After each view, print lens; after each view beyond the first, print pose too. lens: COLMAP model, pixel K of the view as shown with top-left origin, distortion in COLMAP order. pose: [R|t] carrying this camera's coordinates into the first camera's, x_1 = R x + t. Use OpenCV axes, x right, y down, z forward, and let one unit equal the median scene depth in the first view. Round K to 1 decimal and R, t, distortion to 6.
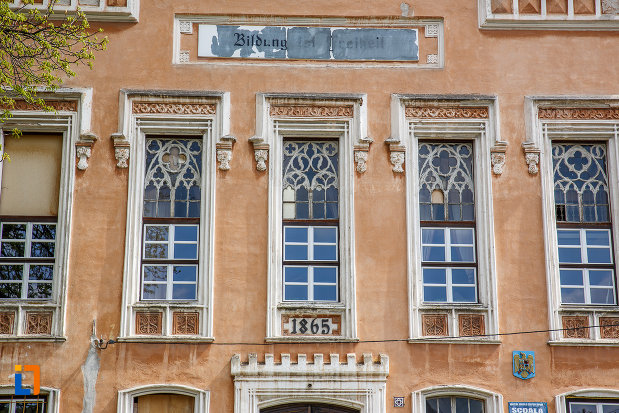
lens RADIAL K [[1161.4, 0, 309.5], [0, 1161.4, 206.5], [0, 0, 1]] dist [0.214533, 0.413809]
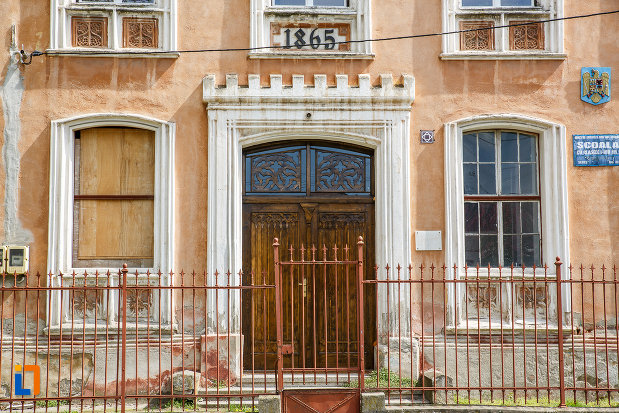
lens RADIAL K [[1018.8, 0, 309.5], [0, 1018.8, 206.5], [0, 0, 1]] dist [0.158277, 0.016933]
pose [[0.999991, -0.004151, -0.000714, 0.000951], [0.004212, 0.984928, 0.172914, 0.095903], [-0.000015, -0.172916, 0.984937, 0.340475]]
